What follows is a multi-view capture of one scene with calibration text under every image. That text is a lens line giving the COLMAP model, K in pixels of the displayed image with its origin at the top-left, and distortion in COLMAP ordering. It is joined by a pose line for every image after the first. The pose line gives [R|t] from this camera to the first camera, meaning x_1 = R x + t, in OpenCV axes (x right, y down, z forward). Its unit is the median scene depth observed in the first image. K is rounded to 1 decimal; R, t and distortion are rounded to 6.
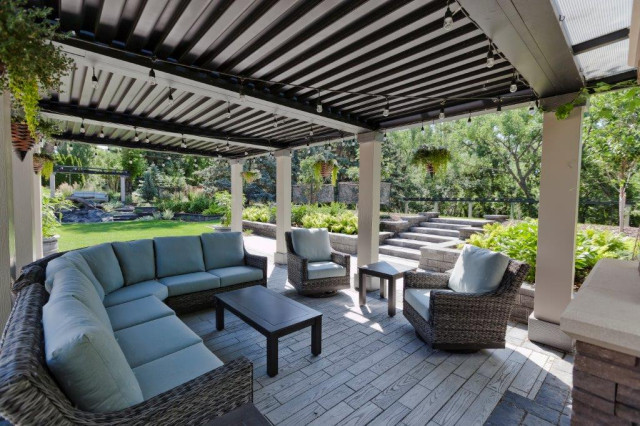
lens RADIAL K [[285.1, 0, 319.7], [0, 285.1, 212.9], [0, 0, 1]] dist [-0.000168, -0.000007]
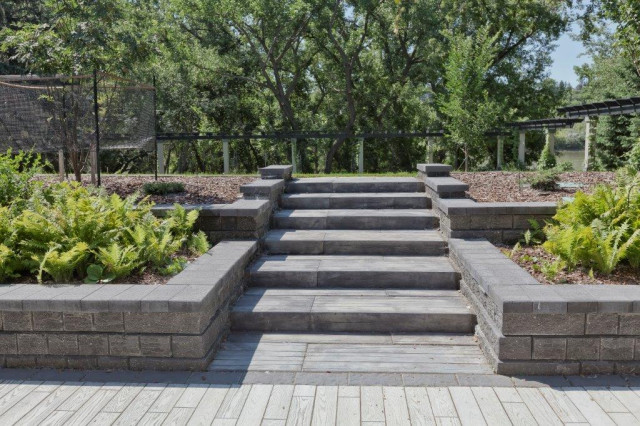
lens RADIAL K [[541.9, 0, 321.2], [0, 541.9, 213.2], [0, 0, 1]] dist [0.009855, 0.002800]
pose [[0.722470, -0.123074, 0.680360, -0.025527], [0.062967, 0.991652, 0.112521, -0.006845], [-0.688529, -0.038453, 0.724189, 0.167356]]
